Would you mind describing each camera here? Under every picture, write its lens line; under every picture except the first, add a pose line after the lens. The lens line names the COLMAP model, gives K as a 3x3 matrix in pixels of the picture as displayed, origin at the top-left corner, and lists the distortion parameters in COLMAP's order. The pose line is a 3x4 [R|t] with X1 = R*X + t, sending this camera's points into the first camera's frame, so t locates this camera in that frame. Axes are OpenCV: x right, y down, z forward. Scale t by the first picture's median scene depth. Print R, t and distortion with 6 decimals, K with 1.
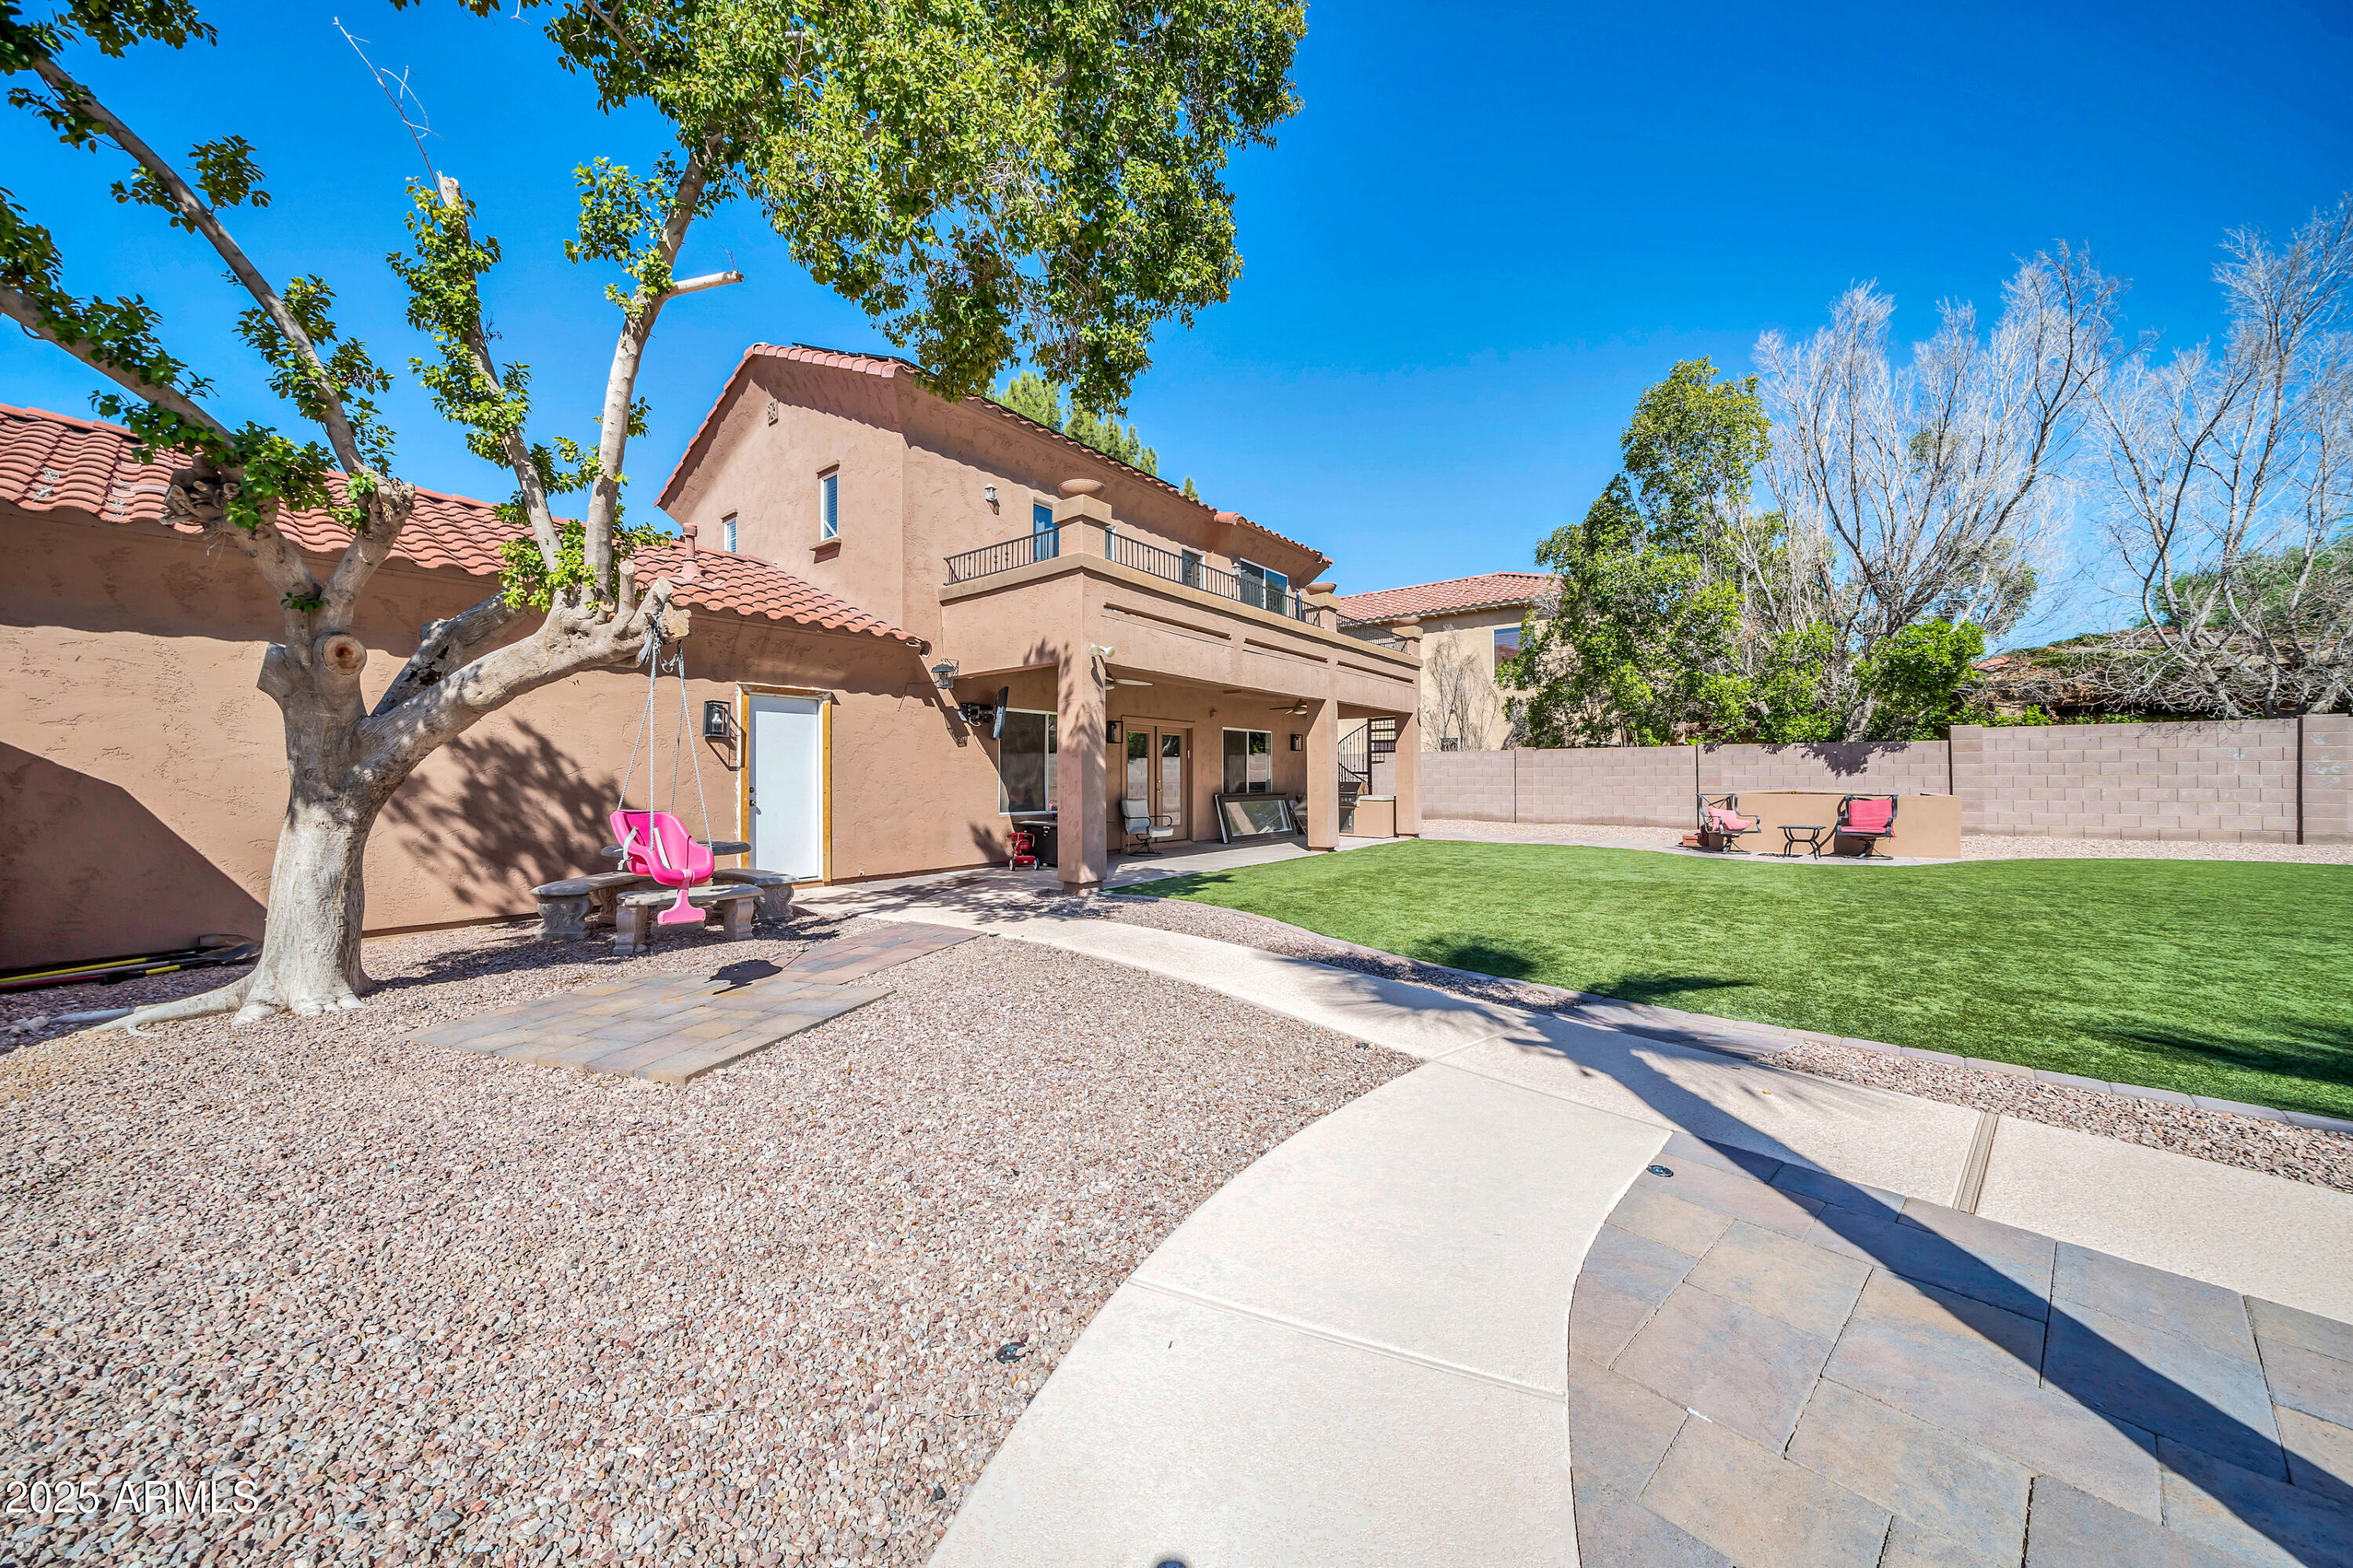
lens RADIAL K [[799.0, 0, 1142.0], [0, 799.0, 769.9], [0, 0, 1]] dist [-0.006814, 0.000210]
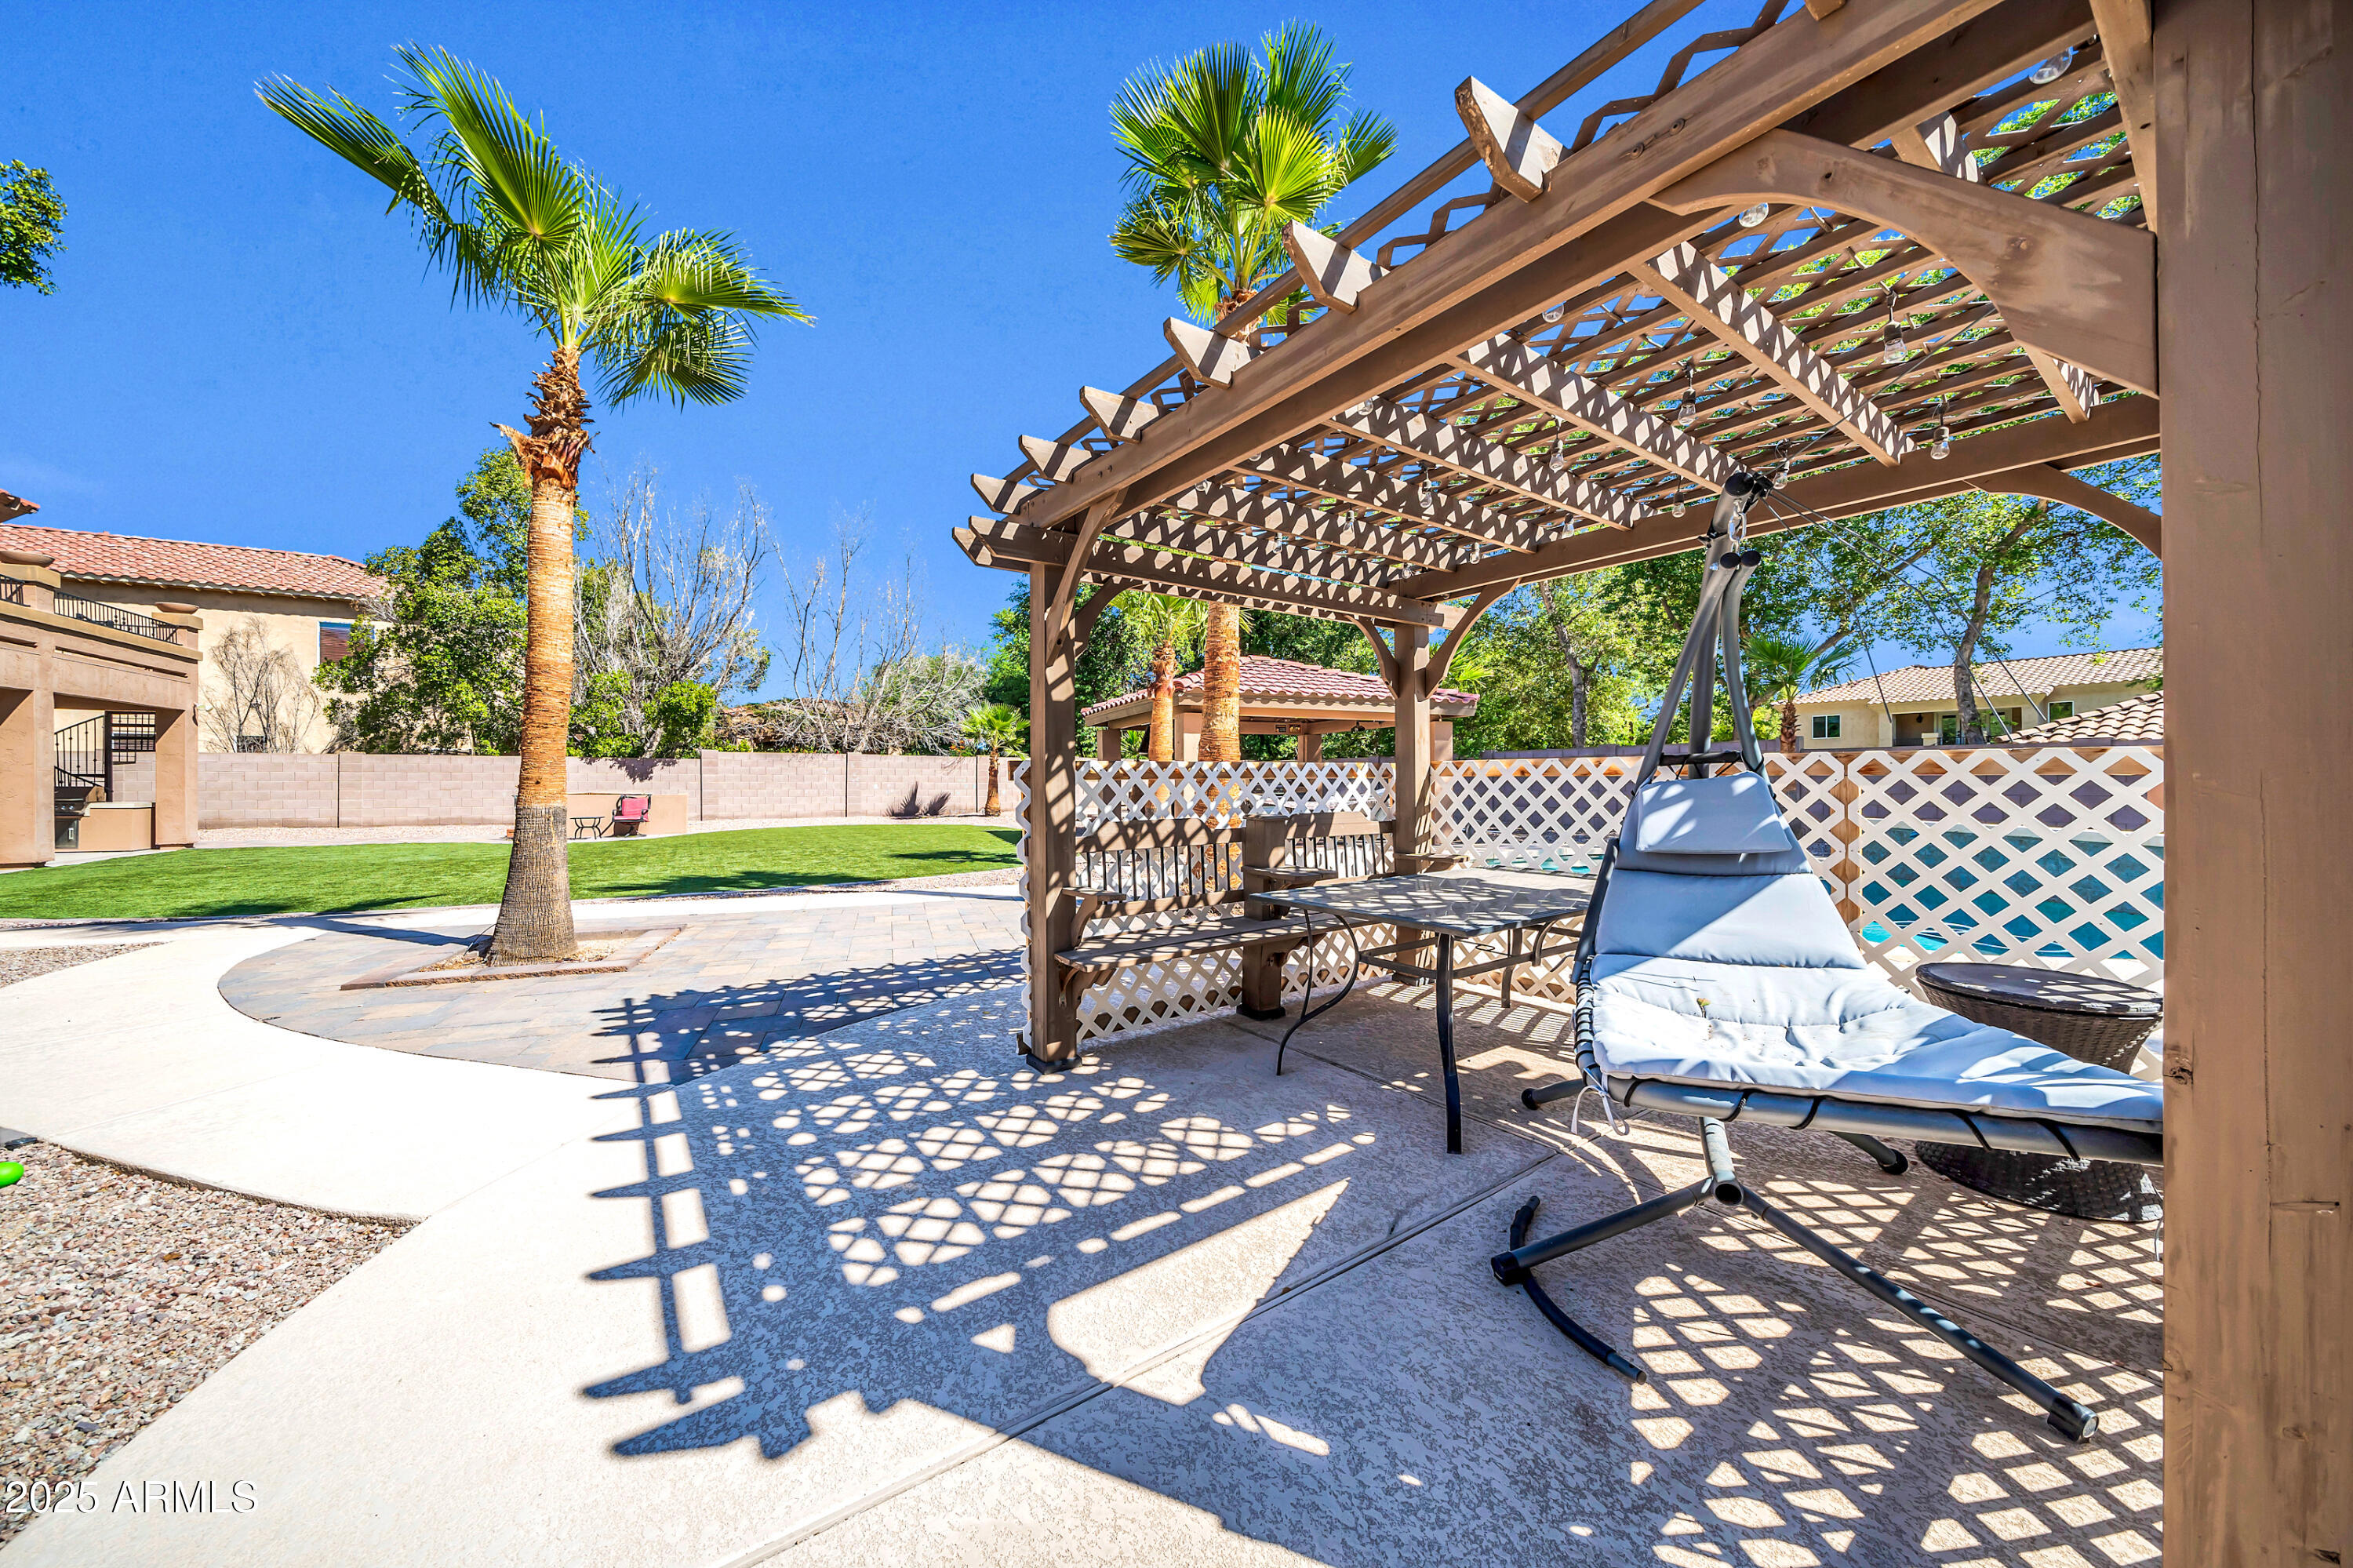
lens RADIAL K [[808.8, 0, 1176.5], [0, 808.8, 784.0], [0, 0, 1]] dist [-0.008148, -0.000154]
pose [[0.350408, 0.001711, 0.936595, -0.113274], [-0.011687, 0.999928, 0.002545, -0.003173], [-0.936524, -0.011838, 0.350403, -0.368811]]
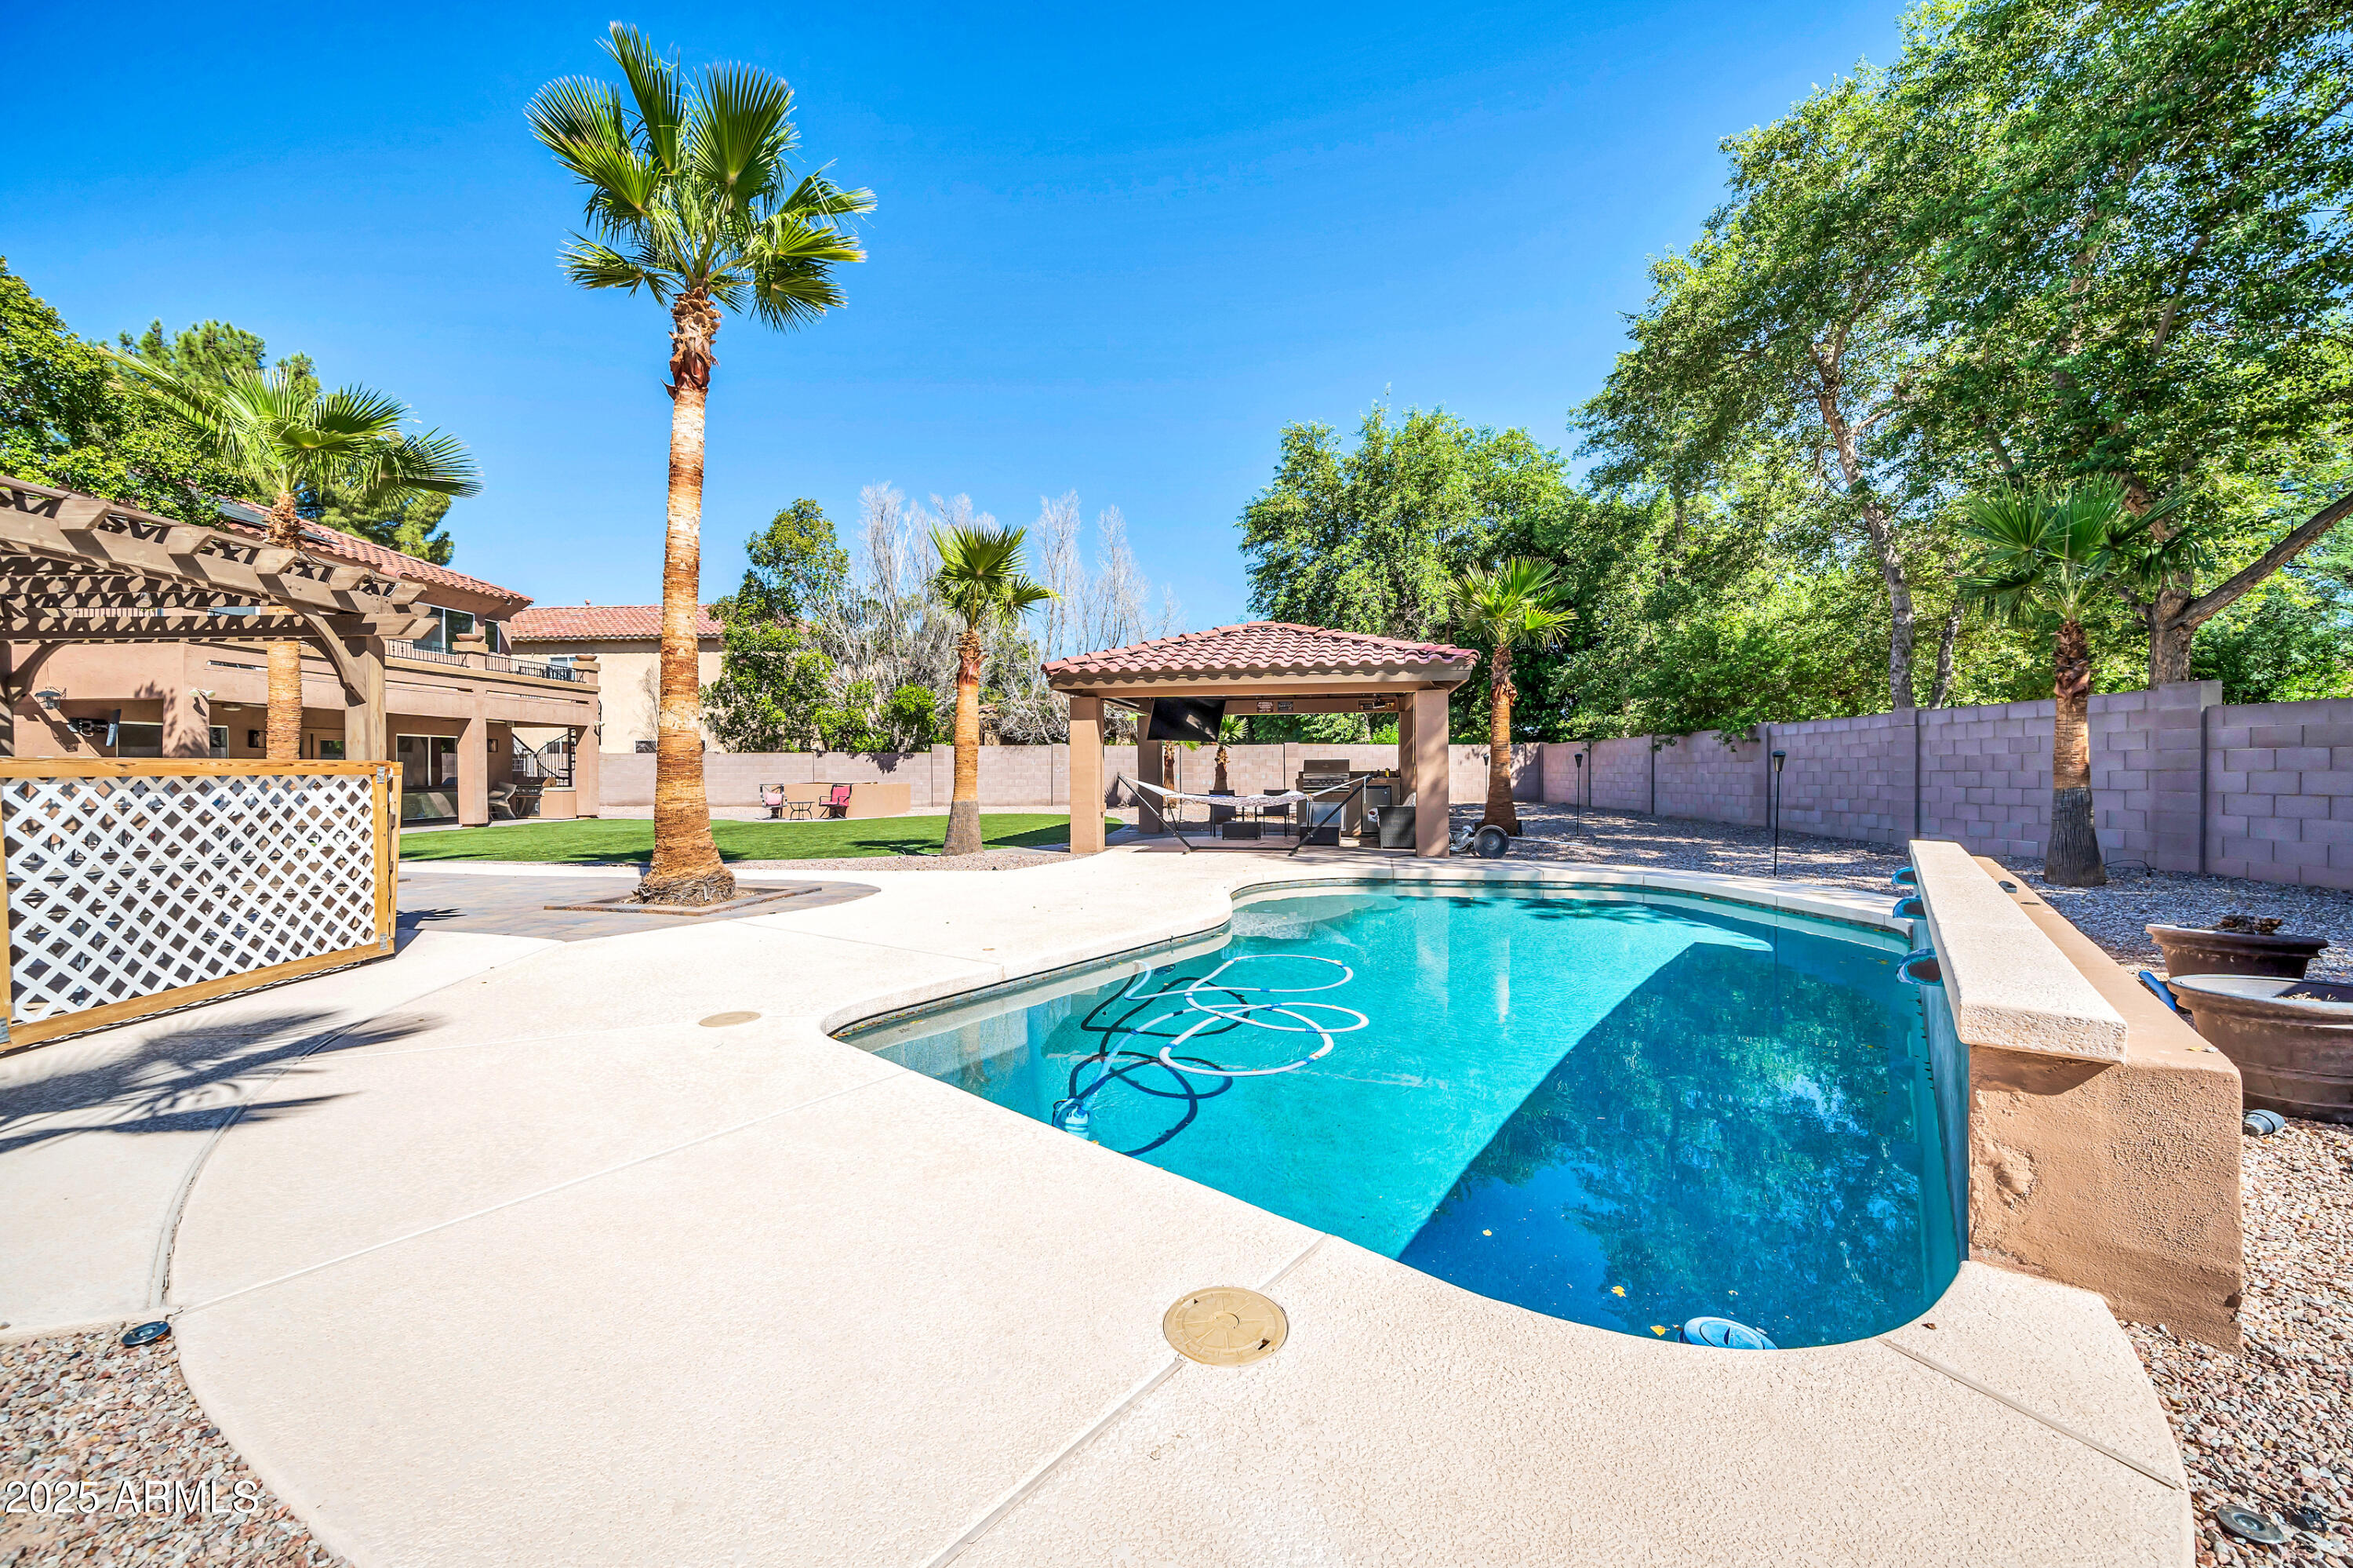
lens RADIAL K [[906.4, 0, 1176.5], [0, 906.4, 784.0], [0, 0, 1]] dist [-0.000663, -0.000102]
pose [[0.799105, -0.007617, 0.601143, 0.211376], [-0.006005, 0.999769, 0.020650, -0.011577], [-0.601161, -0.020112, 0.798874, -0.819354]]
